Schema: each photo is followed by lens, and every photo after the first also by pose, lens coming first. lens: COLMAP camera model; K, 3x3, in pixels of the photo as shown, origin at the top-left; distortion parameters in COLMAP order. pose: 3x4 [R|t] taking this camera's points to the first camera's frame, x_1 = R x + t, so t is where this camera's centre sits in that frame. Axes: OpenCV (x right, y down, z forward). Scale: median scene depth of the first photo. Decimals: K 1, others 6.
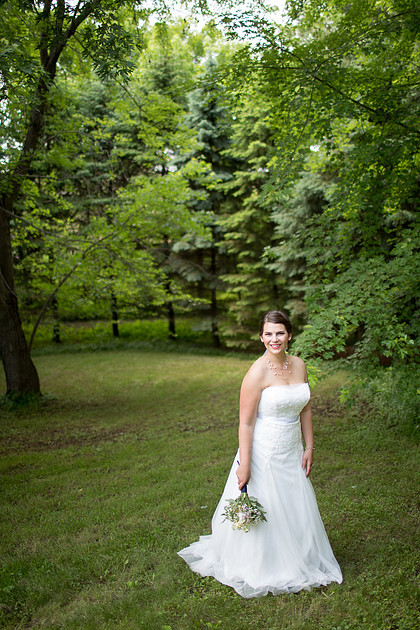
lens RADIAL K [[635.8, 0, 210.0], [0, 635.8, 315.0], [0, 0, 1]] dist [-0.109620, 0.194345]
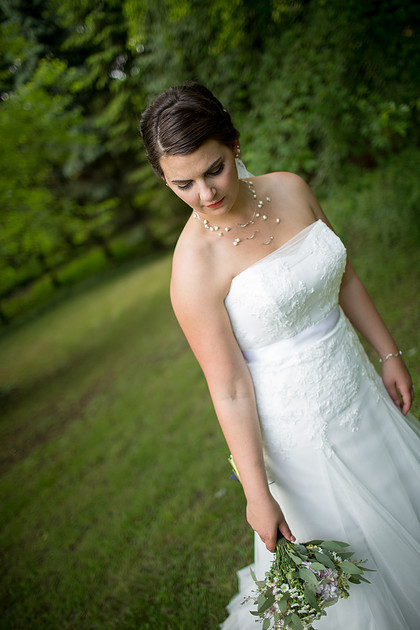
lens RADIAL K [[635.8, 0, 210.0], [0, 635.8, 315.0], [0, 0, 1]] dist [-0.109620, 0.194345]
pose [[0.895444, -0.444032, 0.031863, 0.009247], [0.432764, 0.885032, 0.171563, 0.010626], [-0.104379, -0.139836, 0.984658, 0.111177]]
